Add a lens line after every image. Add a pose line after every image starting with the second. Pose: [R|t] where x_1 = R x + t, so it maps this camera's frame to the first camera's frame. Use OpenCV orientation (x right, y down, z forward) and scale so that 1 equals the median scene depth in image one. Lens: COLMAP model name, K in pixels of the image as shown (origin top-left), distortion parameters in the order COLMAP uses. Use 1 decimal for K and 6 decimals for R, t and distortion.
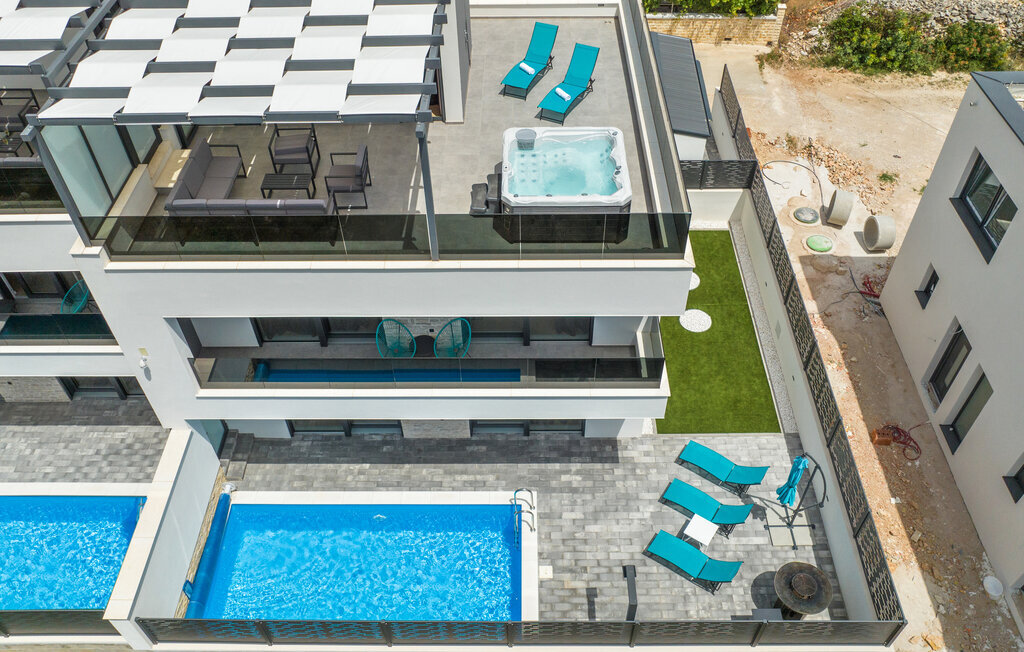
lens RADIAL K [[825.2, 0, 501.6], [0, 825.2, 322.6], [0, 0, 1]] dist [-0.000520, -0.009760]
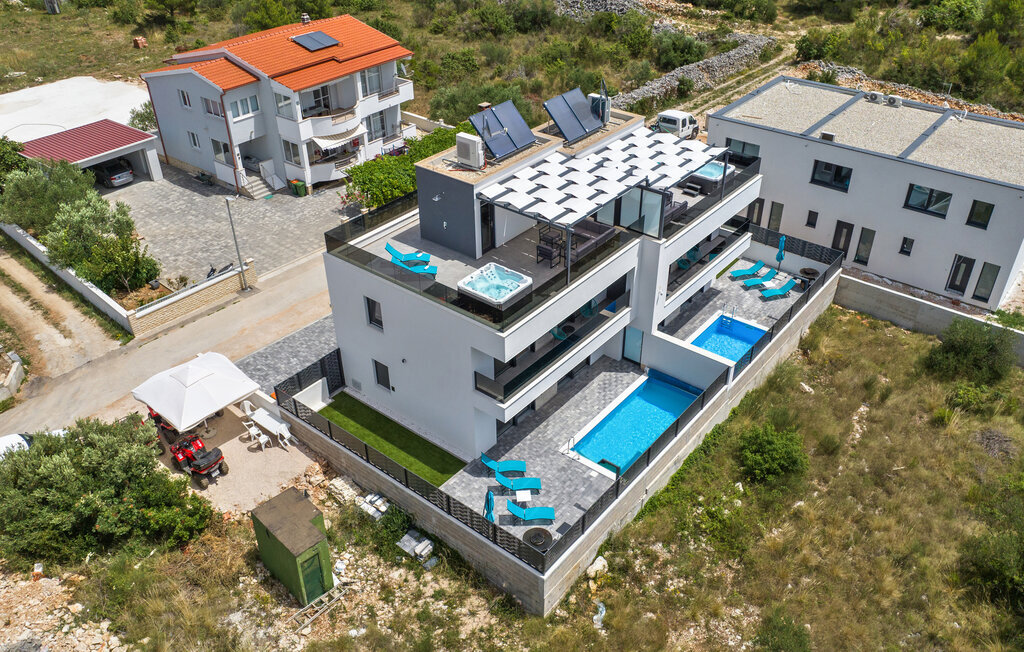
lens RADIAL K [[825.2, 0, 512.1], [0, 825.2, 319.4], [0, 0, 1]] dist [-0.000520, -0.009760]
pose [[0.615061, -0.421383, 0.666435, -1.802820], [0.563777, 0.825925, 0.001912, -0.105819], [-0.551231, 0.374545, 0.745561, -0.410437]]
